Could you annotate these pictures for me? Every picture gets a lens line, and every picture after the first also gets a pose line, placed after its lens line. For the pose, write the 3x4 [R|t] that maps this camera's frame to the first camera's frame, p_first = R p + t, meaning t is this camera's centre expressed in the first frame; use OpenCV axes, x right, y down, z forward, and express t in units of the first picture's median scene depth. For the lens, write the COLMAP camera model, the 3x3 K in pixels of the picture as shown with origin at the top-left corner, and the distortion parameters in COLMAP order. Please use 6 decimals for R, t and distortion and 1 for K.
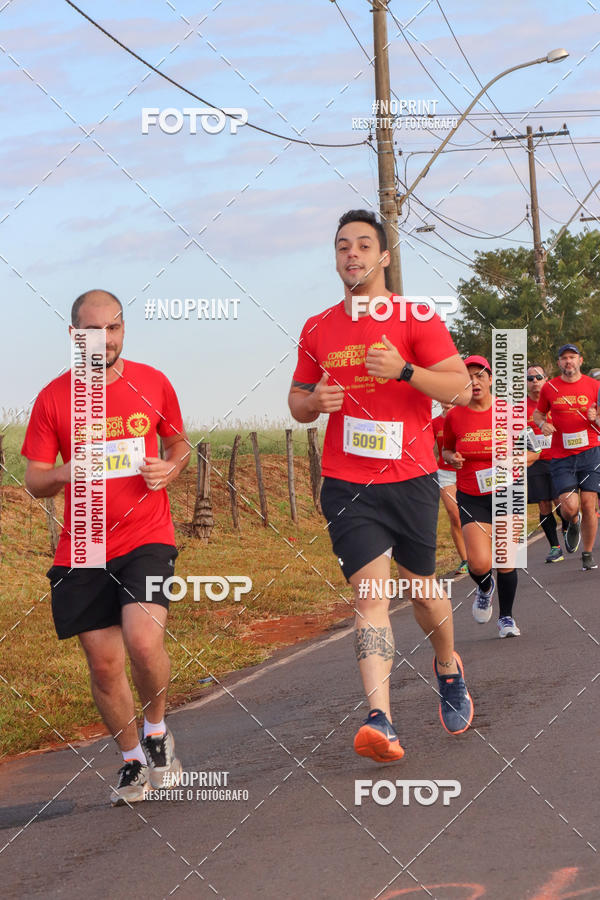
lens RADIAL K [[5244.9, 0, 301.9], [0, 5244.9, 410.2], [0, 0, 1]] dist [1.344328, 15.738203]
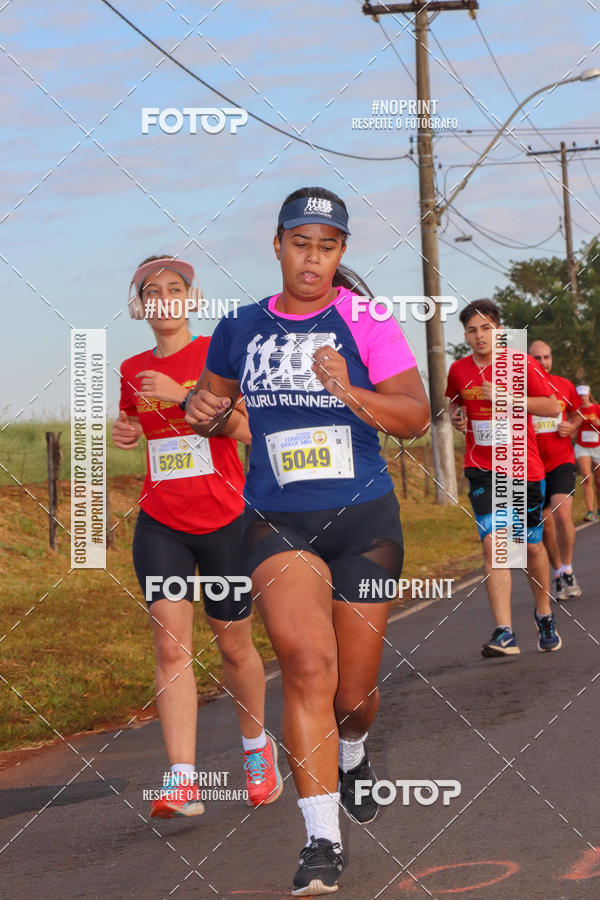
lens RADIAL K [[3732.3, 0, 300.0], [0, 3732.3, 450.0], [0, 0, 1]] dist [0.390040, 5.623885]
pose [[0.999959, 0.006871, 0.005886, -0.013262], [-0.006831, 0.999953, -0.006907, 0.013118], [-0.005933, 0.006867, 0.999959, 0.253297]]
